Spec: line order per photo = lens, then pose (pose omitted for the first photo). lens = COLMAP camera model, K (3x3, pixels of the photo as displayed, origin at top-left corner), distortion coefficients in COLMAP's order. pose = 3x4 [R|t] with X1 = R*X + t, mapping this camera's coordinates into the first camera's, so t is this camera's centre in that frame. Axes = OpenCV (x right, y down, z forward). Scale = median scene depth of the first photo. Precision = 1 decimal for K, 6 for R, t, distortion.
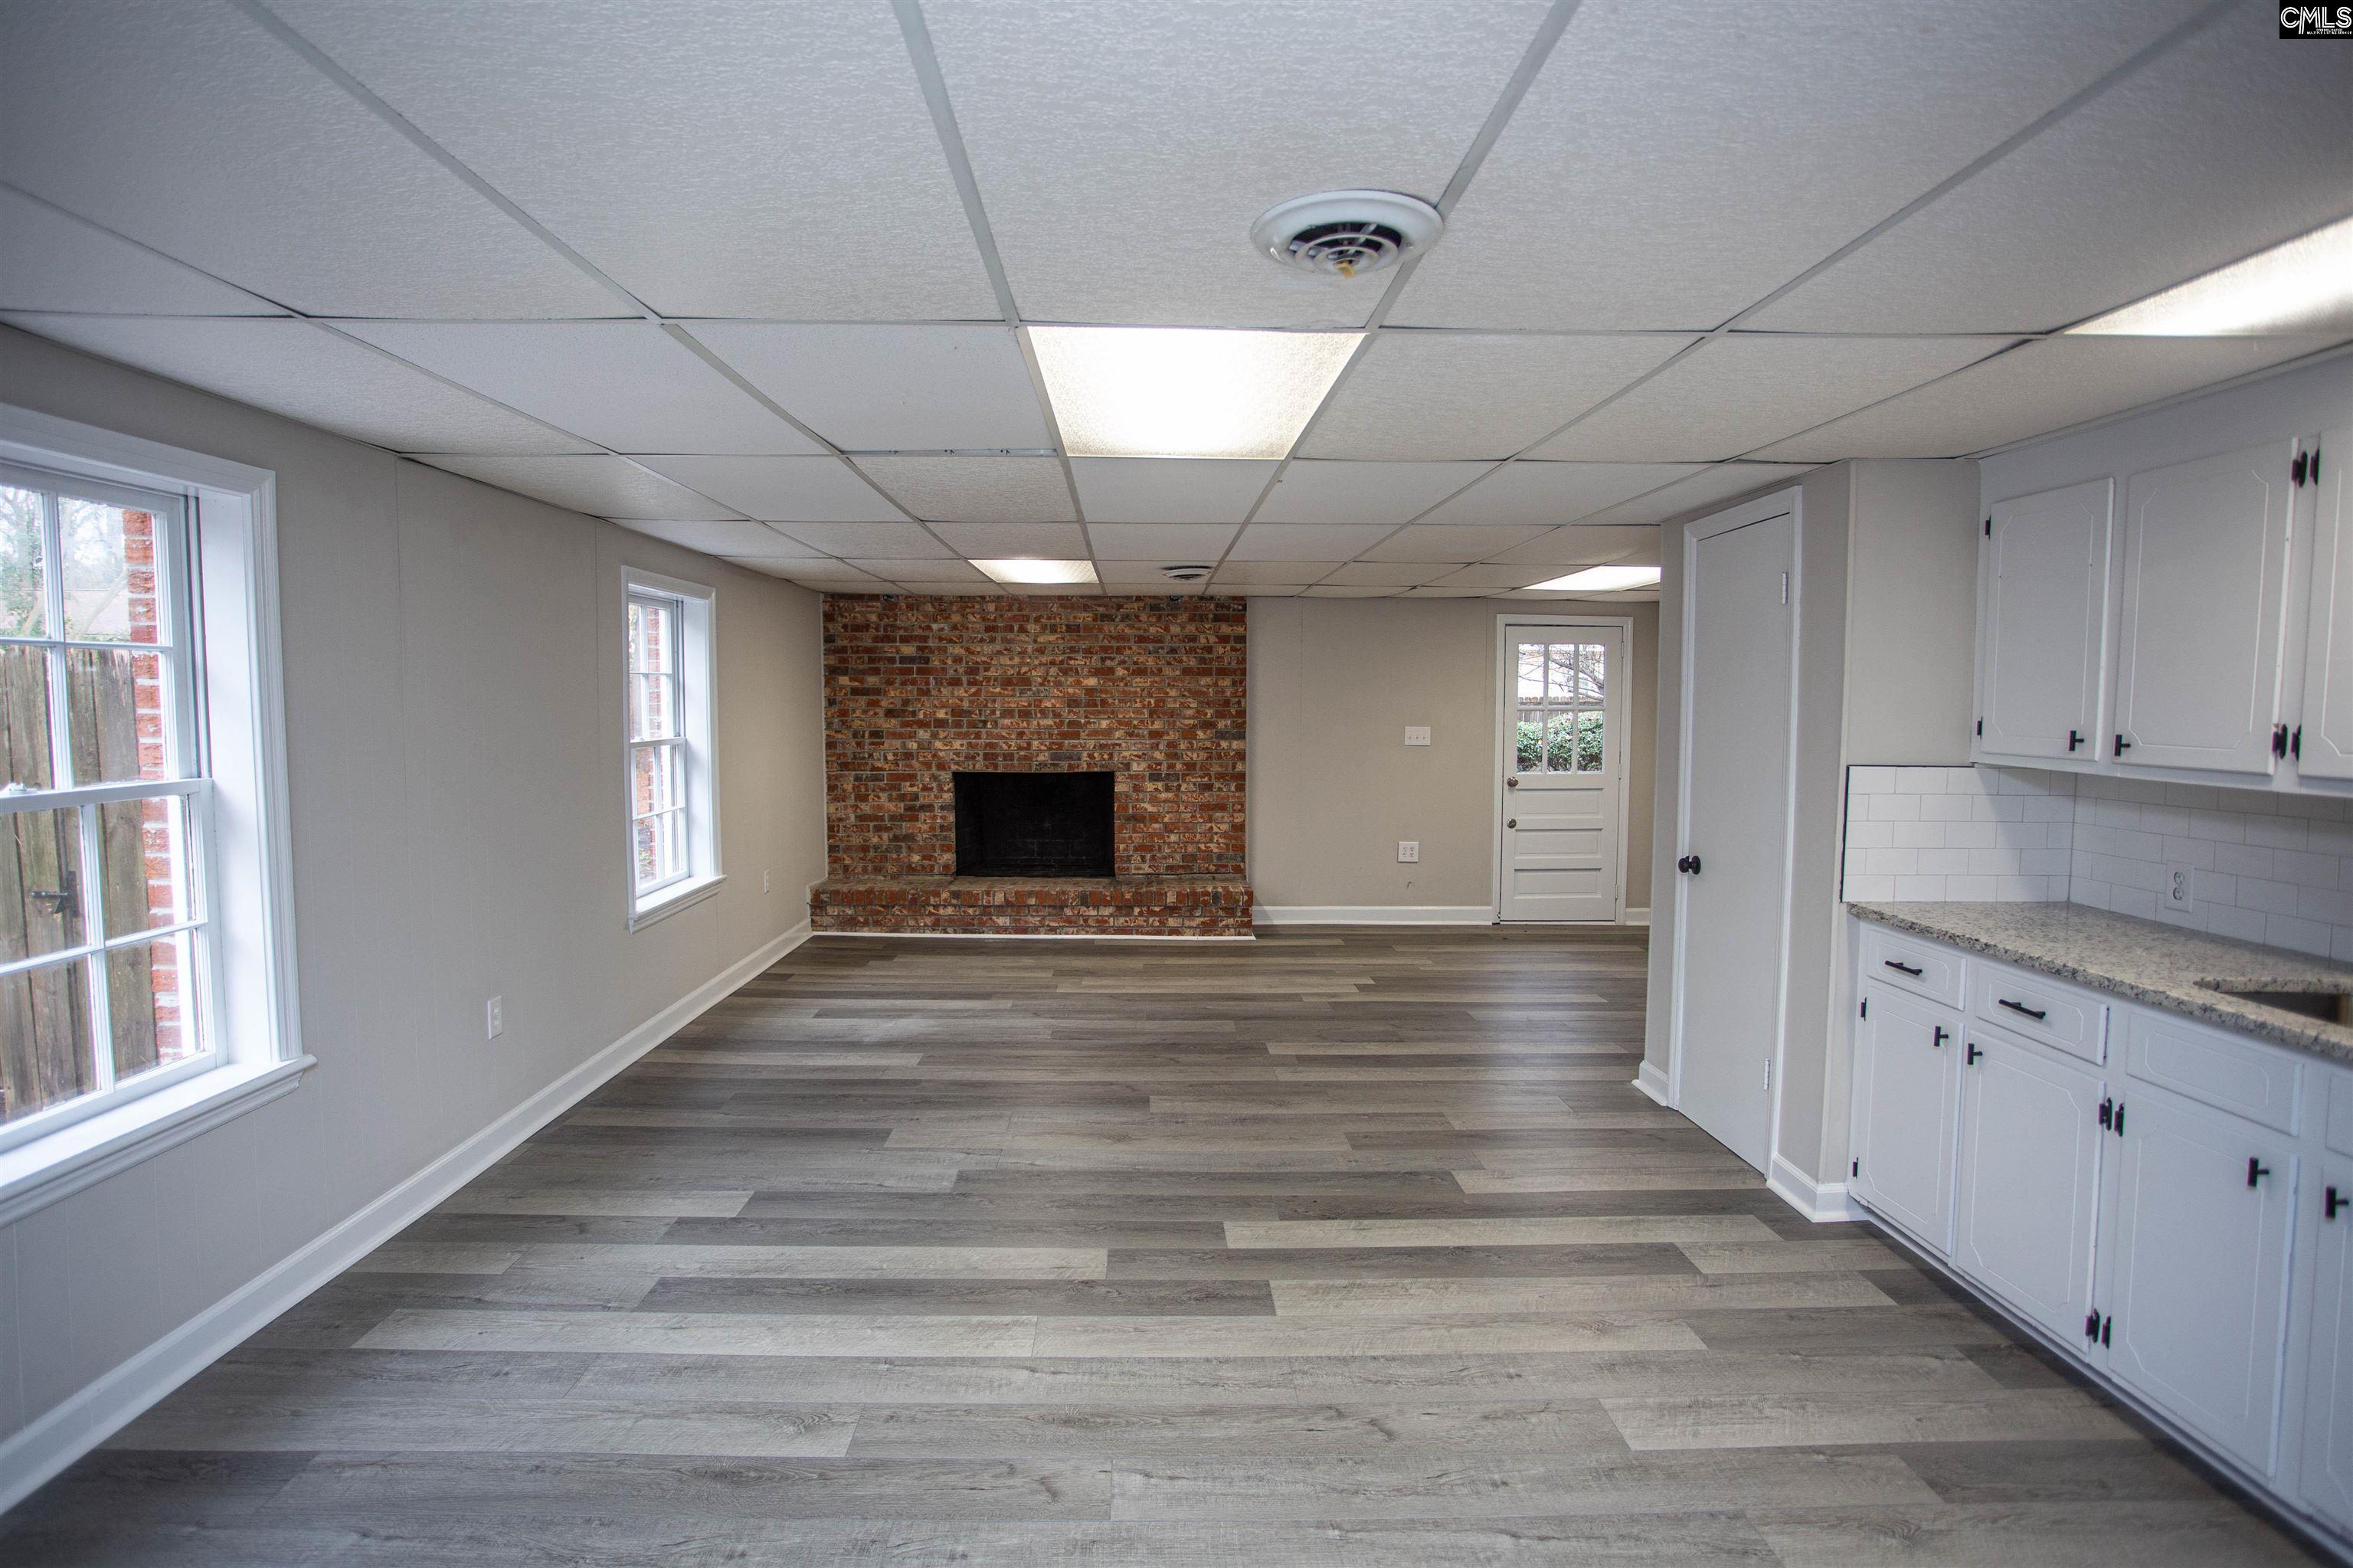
lens RADIAL K [[1249.7, 0, 1146.3], [0, 1249.7, 804.5], [0, 0, 1]] dist [-0.068420, 0.000774]
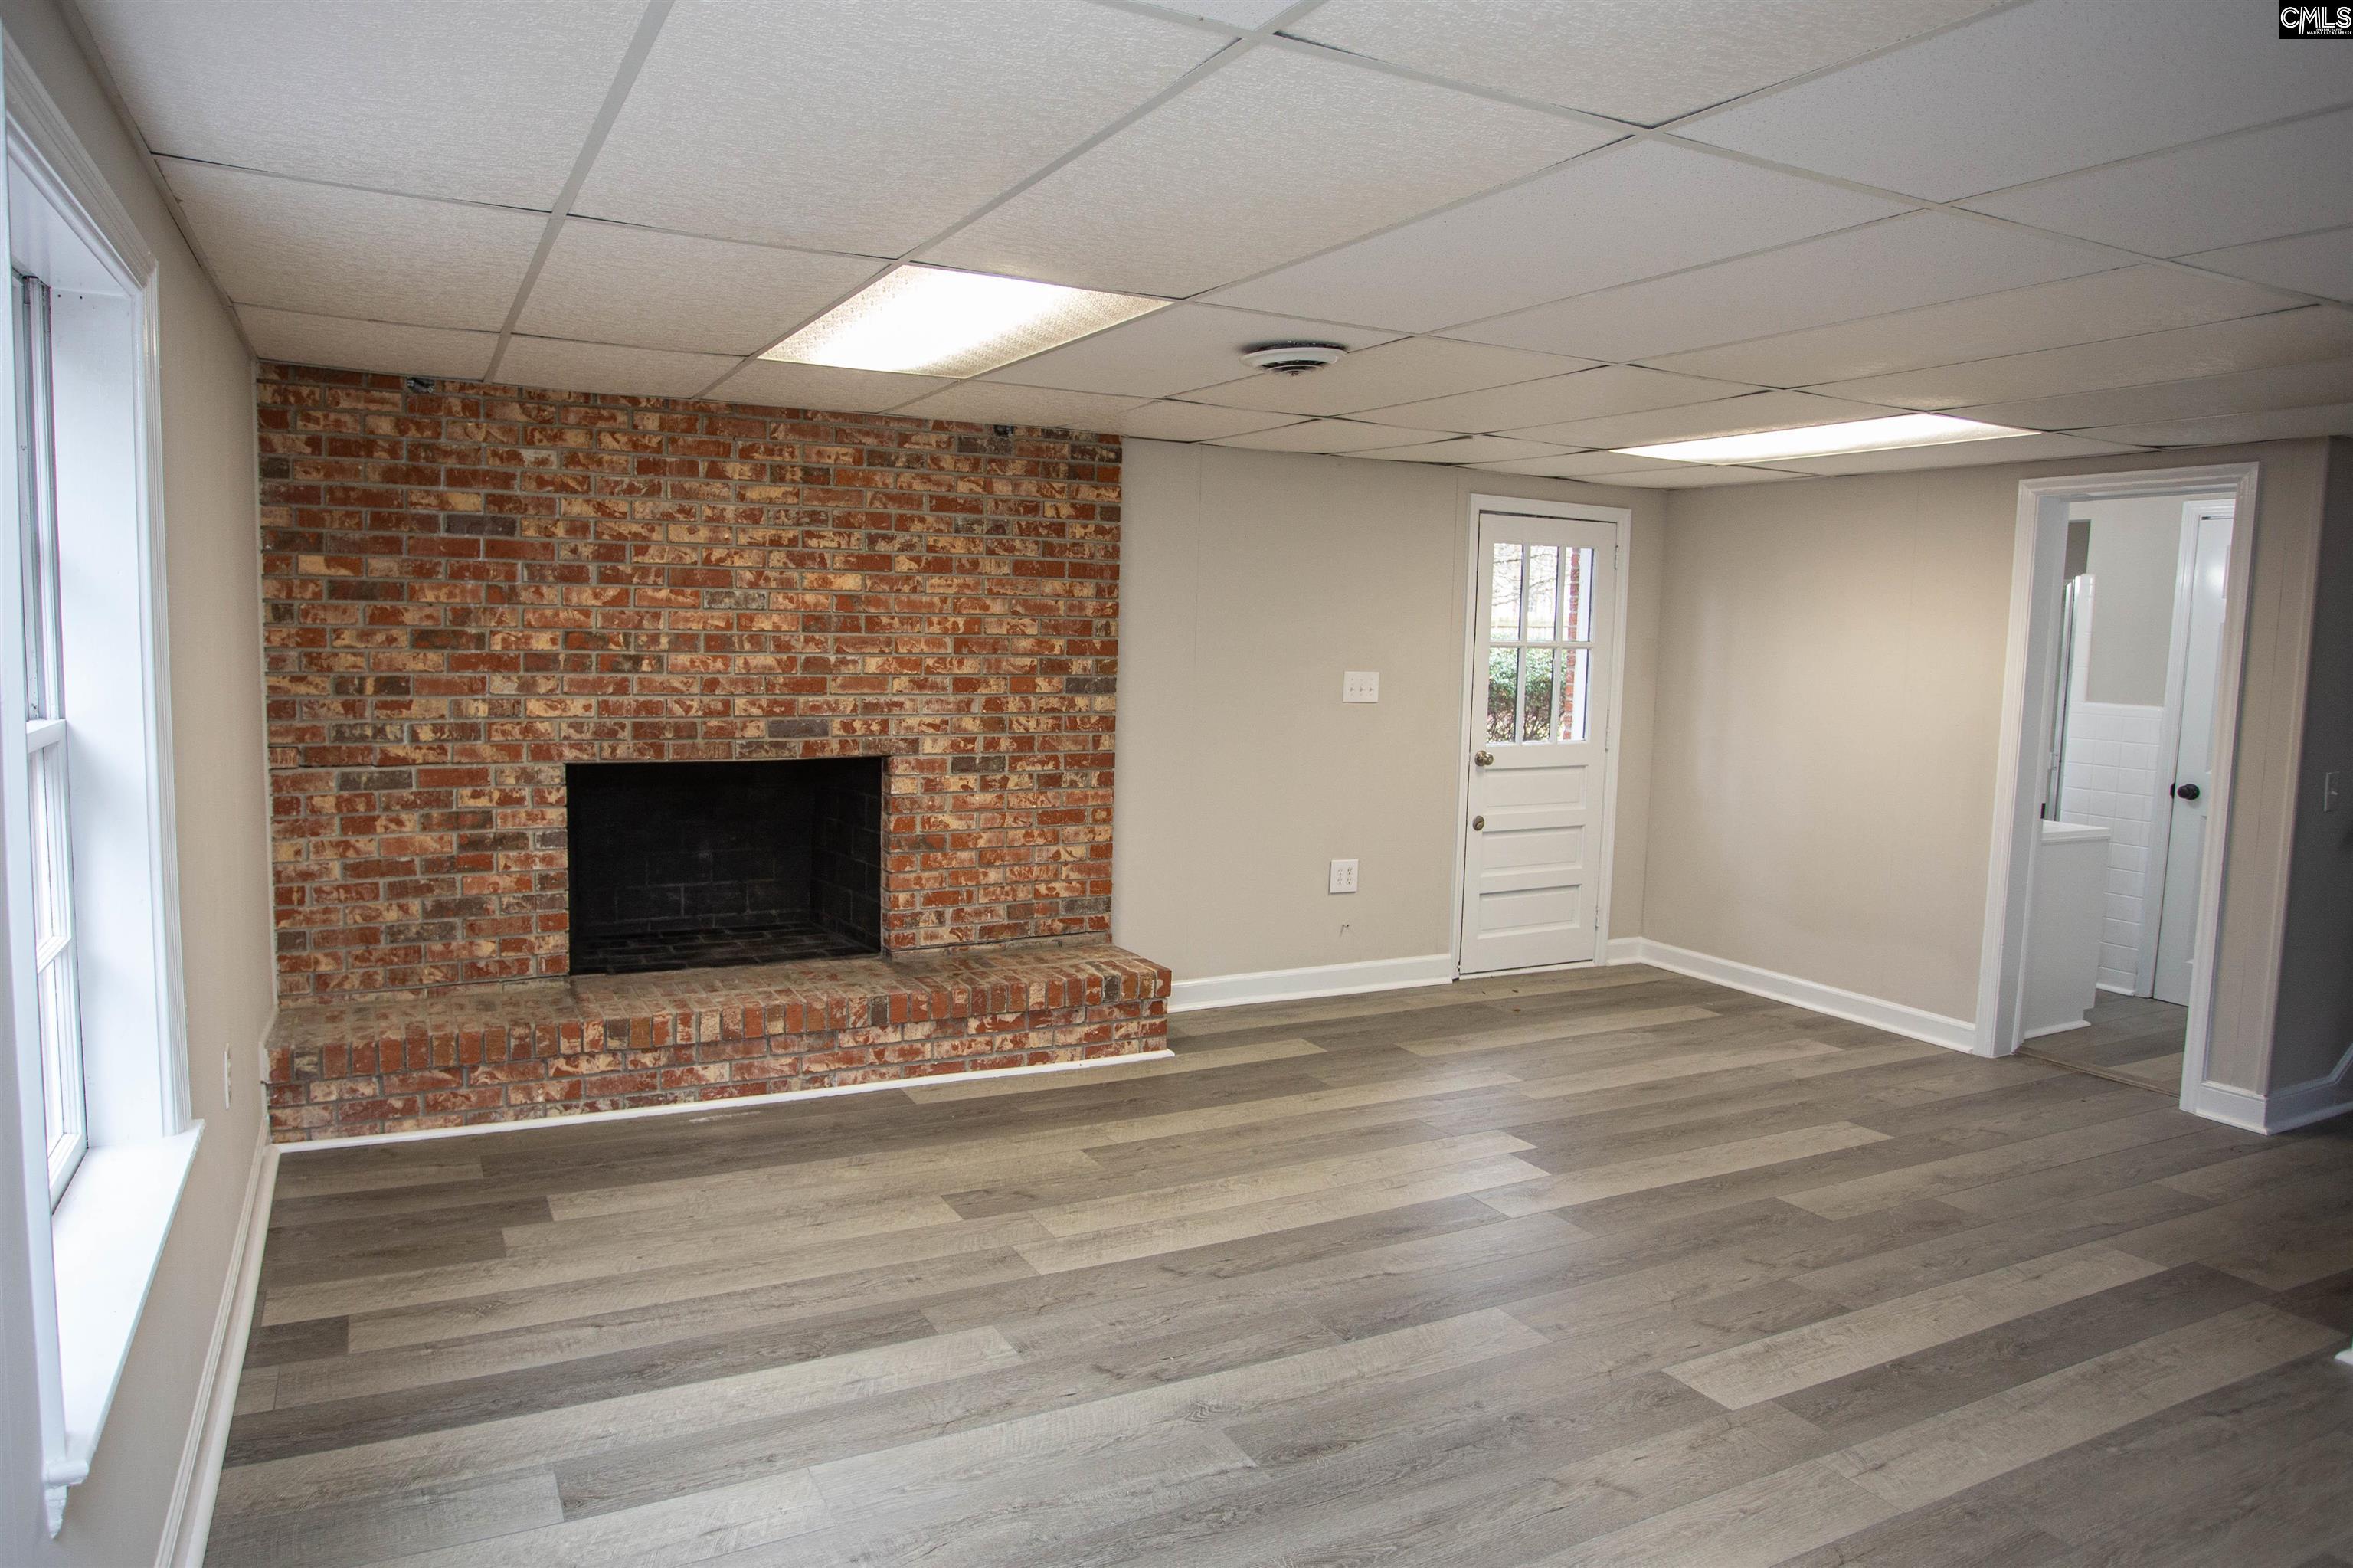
lens RADIAL K [[1553.5, 0, 1176.5], [0, 1553.5, 784.0], [0, 0, 1]] dist [-0.050640, 0.004911]
pose [[0.898002, -0.026786, 0.439175, -0.205021], [0.015830, 0.999466, 0.028590, -0.031496], [-0.439706, -0.018722, 0.897947, 0.368092]]
